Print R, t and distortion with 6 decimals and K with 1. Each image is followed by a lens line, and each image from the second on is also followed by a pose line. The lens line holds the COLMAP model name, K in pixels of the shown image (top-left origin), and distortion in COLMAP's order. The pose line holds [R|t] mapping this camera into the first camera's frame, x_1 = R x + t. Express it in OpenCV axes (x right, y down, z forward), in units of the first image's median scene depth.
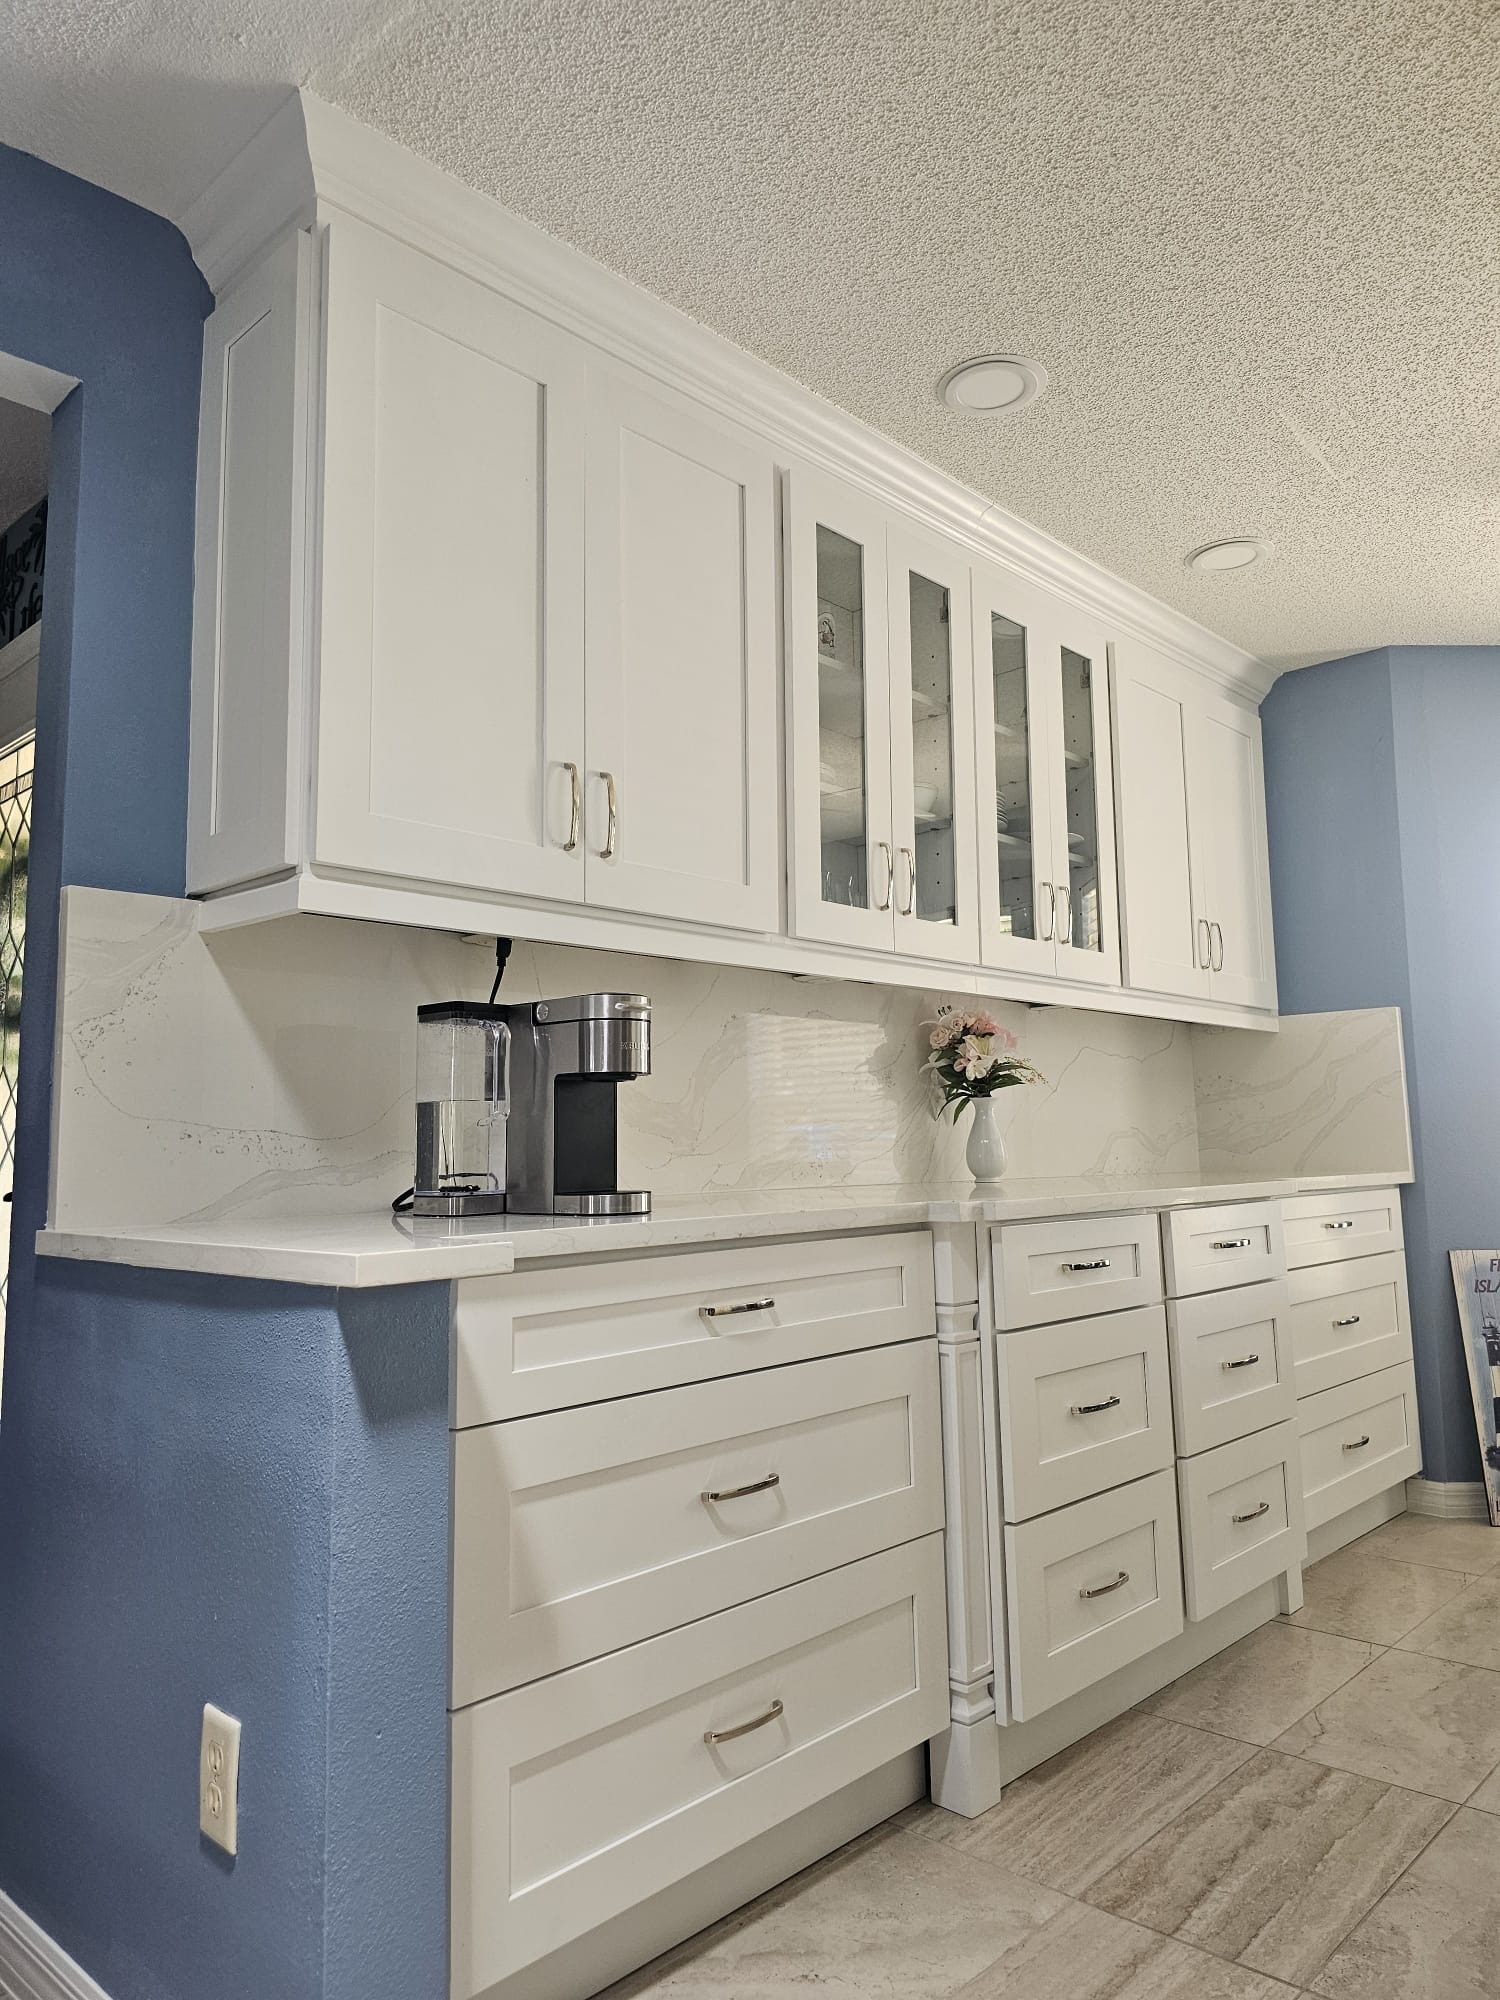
lens RADIAL K [[1363.0, 0, 690.8], [0, 1363.0, 960.1], [0, 0, 1]] dist [0.033678, -0.032566]
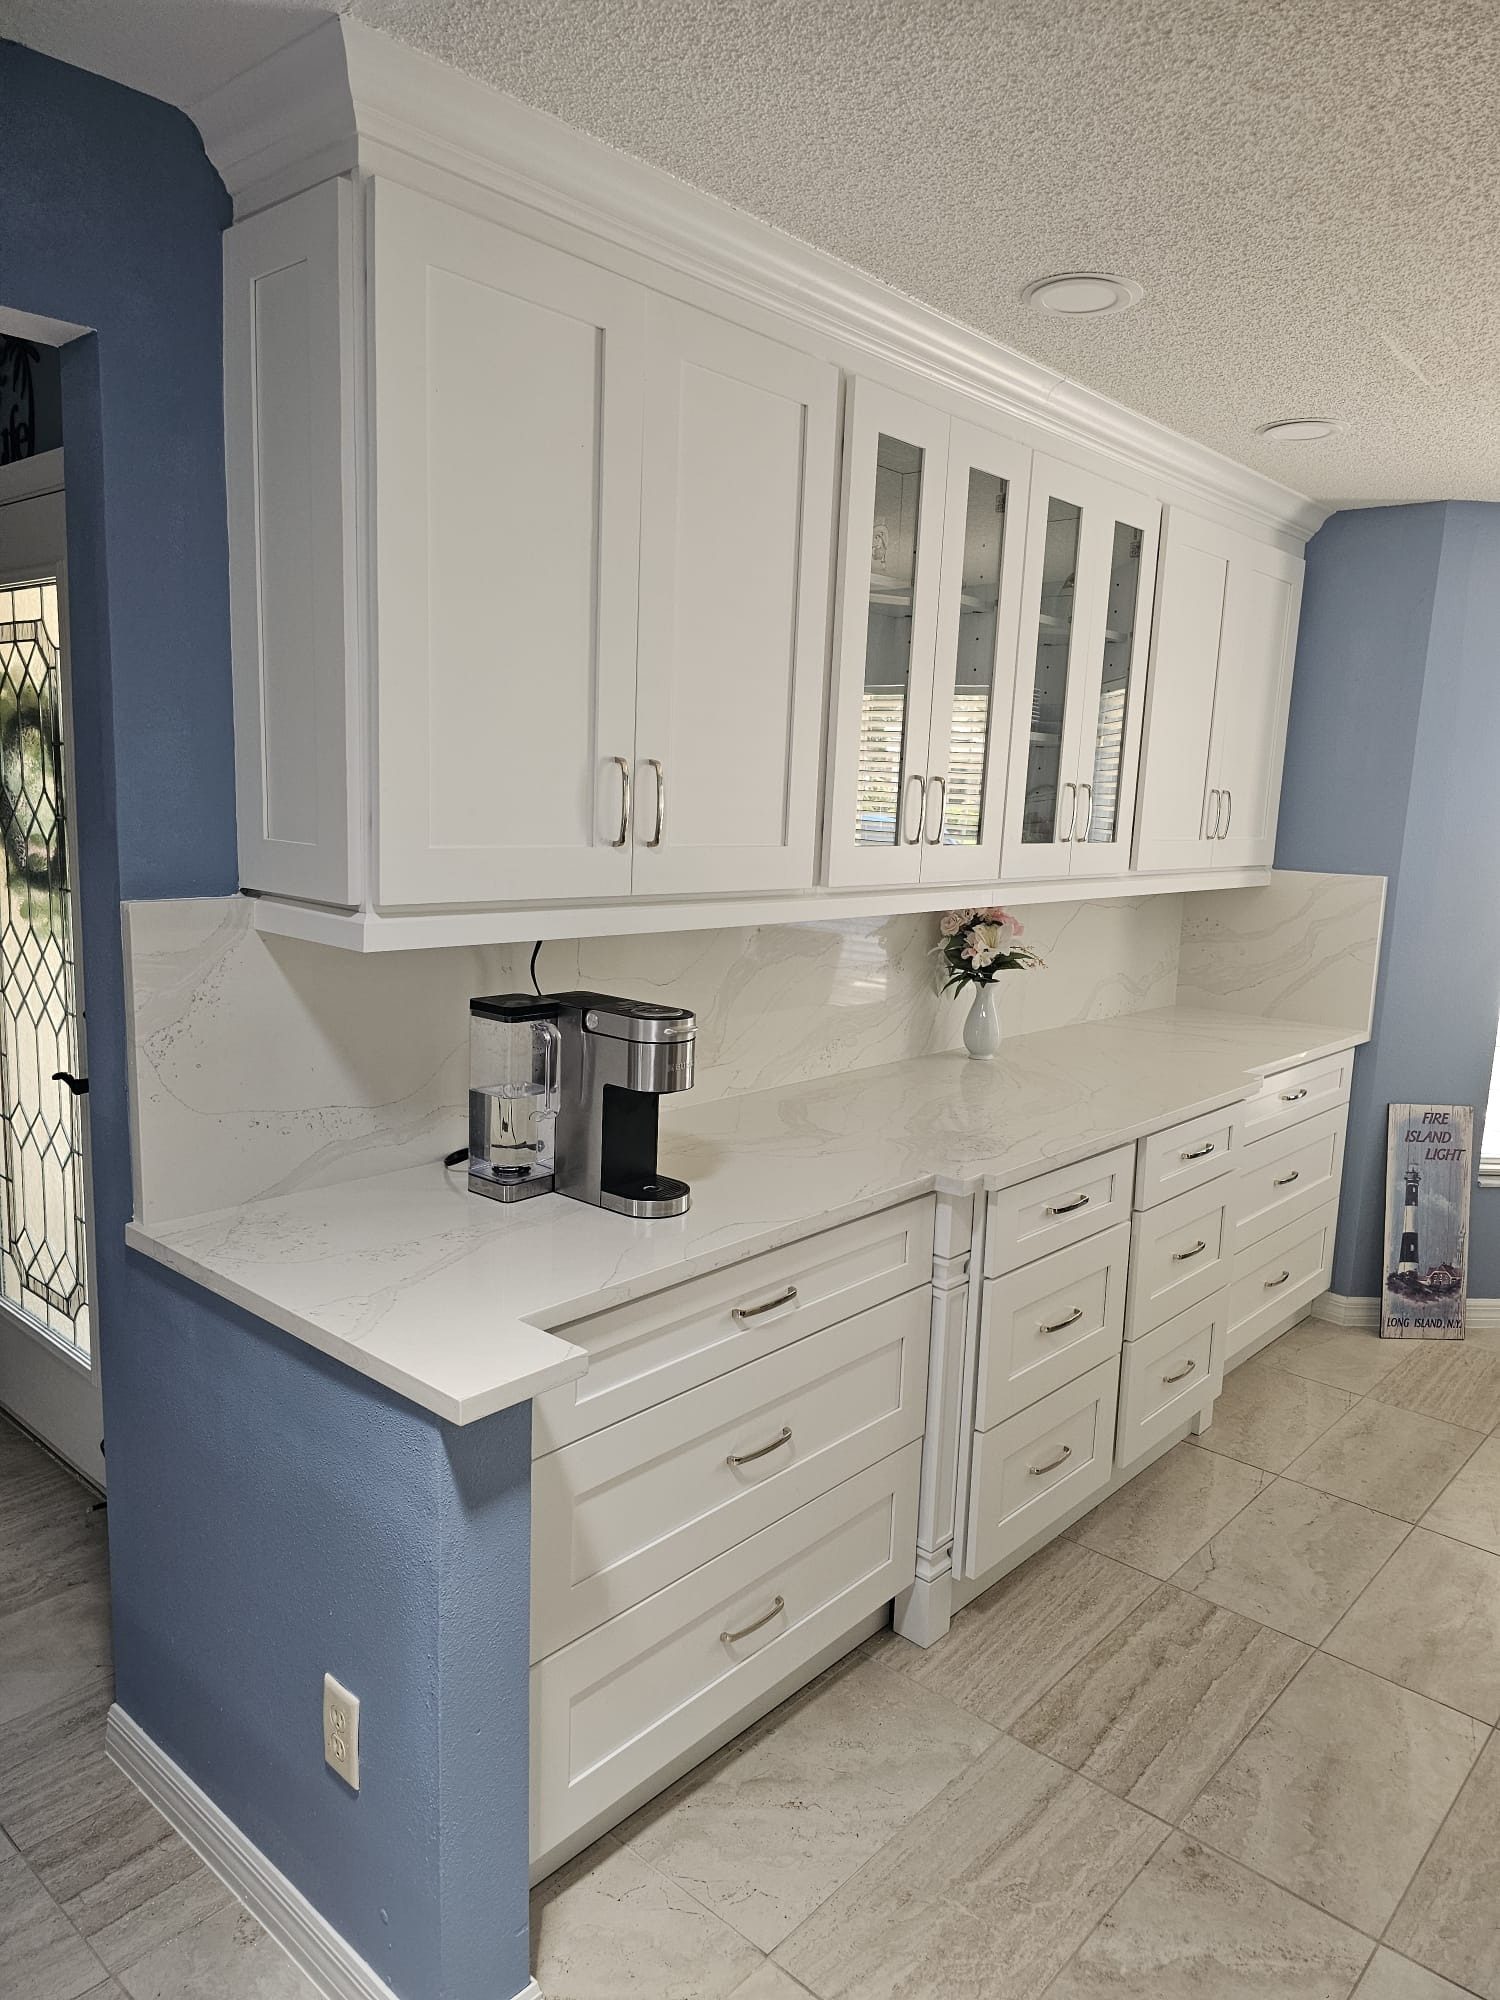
lens RADIAL K [[1363.0, 0, 735.6], [0, 1363.0, 1015.0], [0, 0, 1]] dist [0.033678, -0.032566]
pose [[0.997849, 0.038661, 0.052940, -0.050631], [-0.052118, 0.957718, 0.282950, -0.250628], [-0.039763, -0.285100, 0.957673, -0.008982]]
